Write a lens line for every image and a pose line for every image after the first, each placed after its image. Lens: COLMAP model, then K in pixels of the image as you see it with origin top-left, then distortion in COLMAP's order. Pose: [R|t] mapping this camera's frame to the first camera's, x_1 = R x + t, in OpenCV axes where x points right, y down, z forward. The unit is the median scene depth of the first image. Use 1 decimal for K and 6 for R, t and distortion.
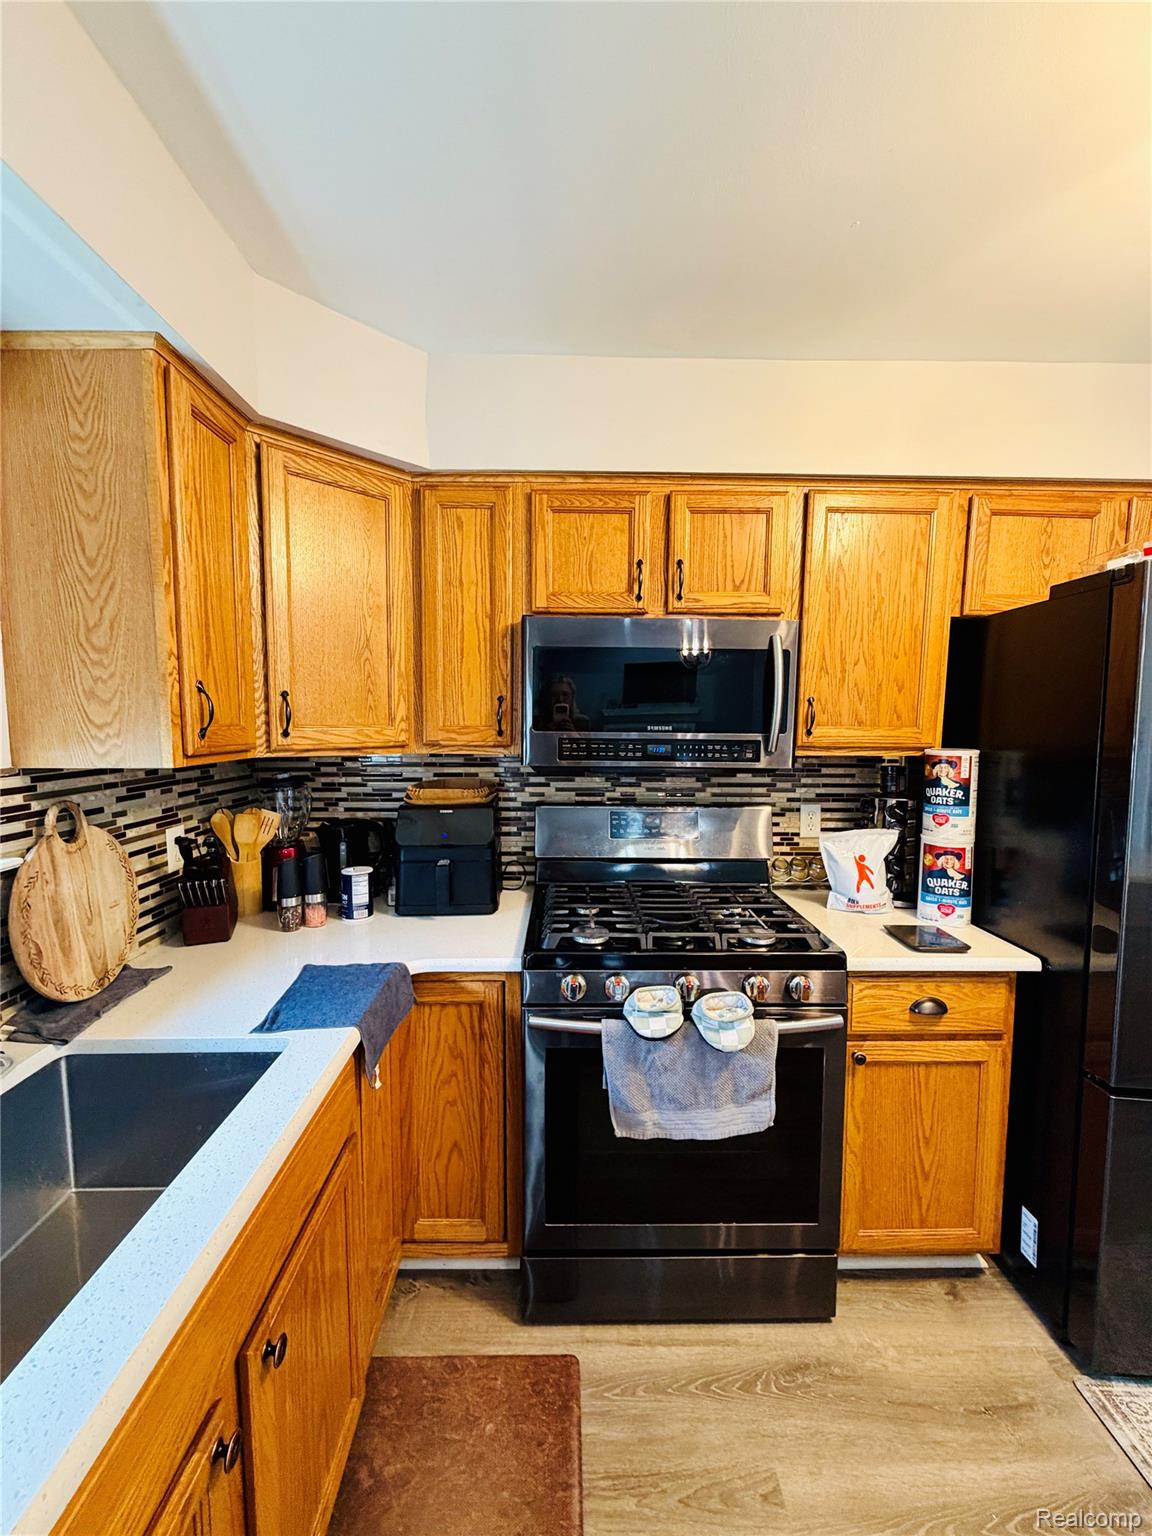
lens RADIAL K [[609.5, 0, 574.5], [0, 609.5, 764.7], [0, 0, 1]] dist [-0.001901, 0.000043]
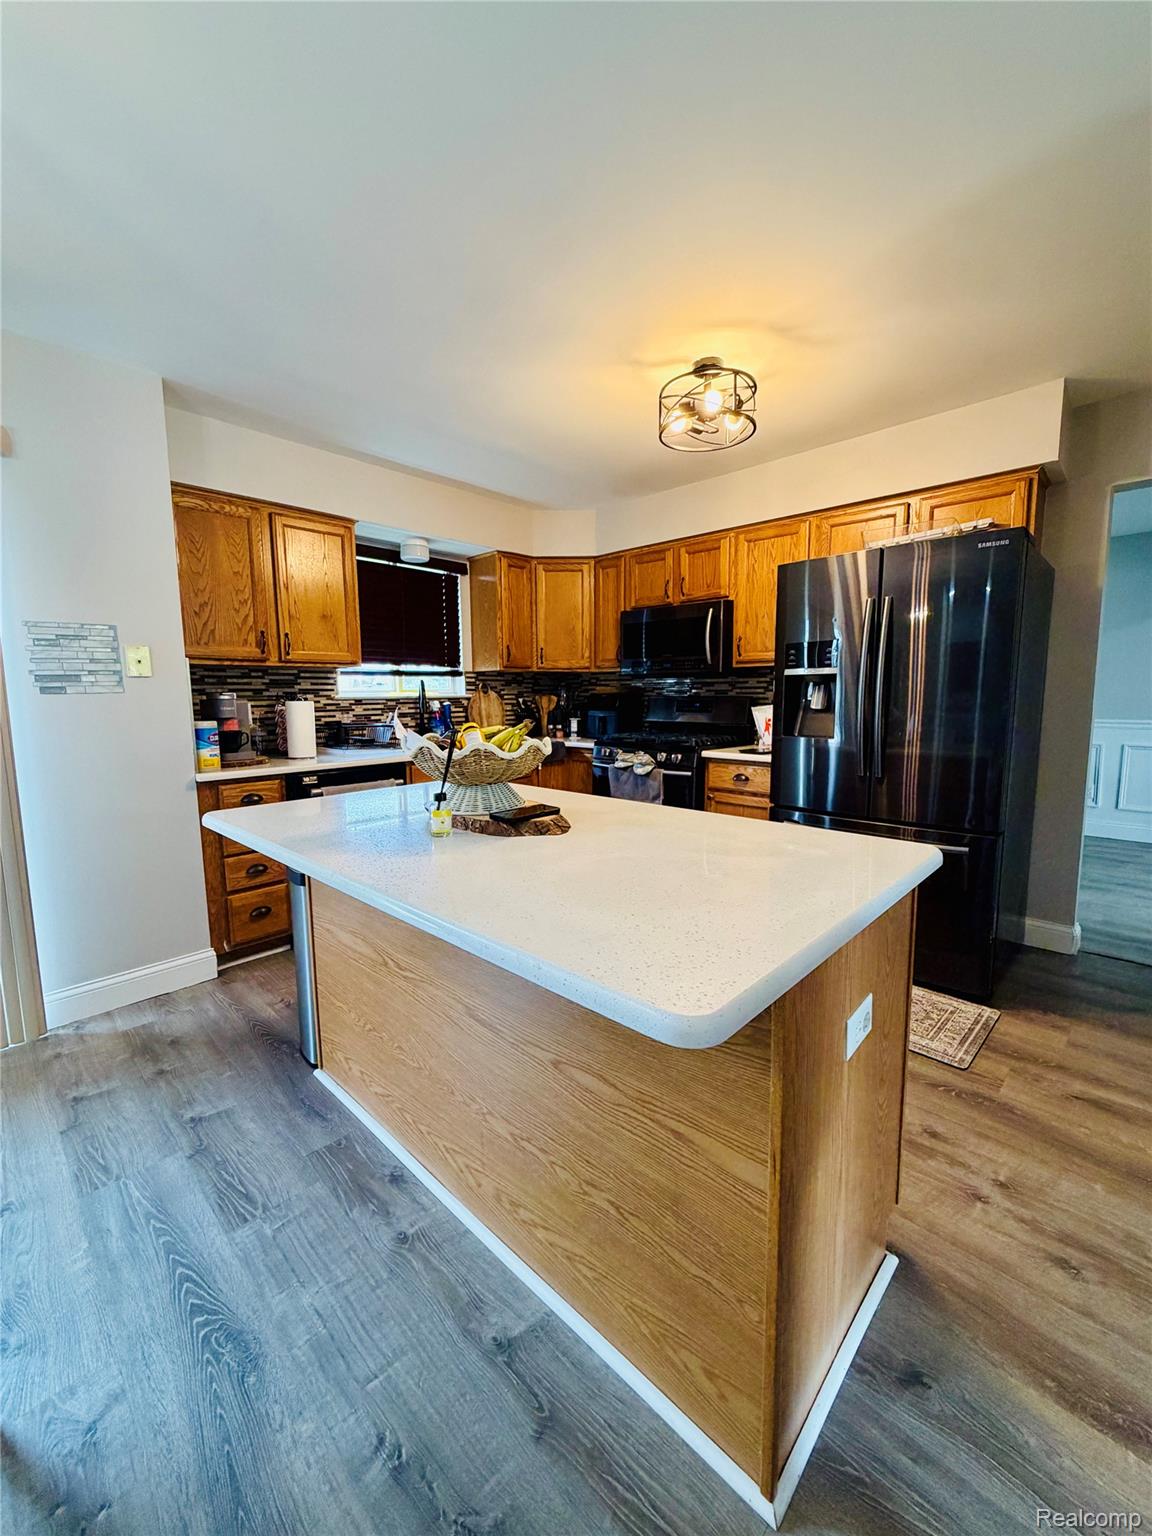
lens RADIAL K [[609.5, 0, 571.9], [0, 609.5, 767.6], [0, 0, 1]] dist [-0.001901, 0.000043]
pose [[0.713459, 0.076907, -0.696463, 1.589520], [-0.044520, 0.996925, 0.064479, 0.239309], [0.699281, -0.014997, 0.714690, -0.923655]]
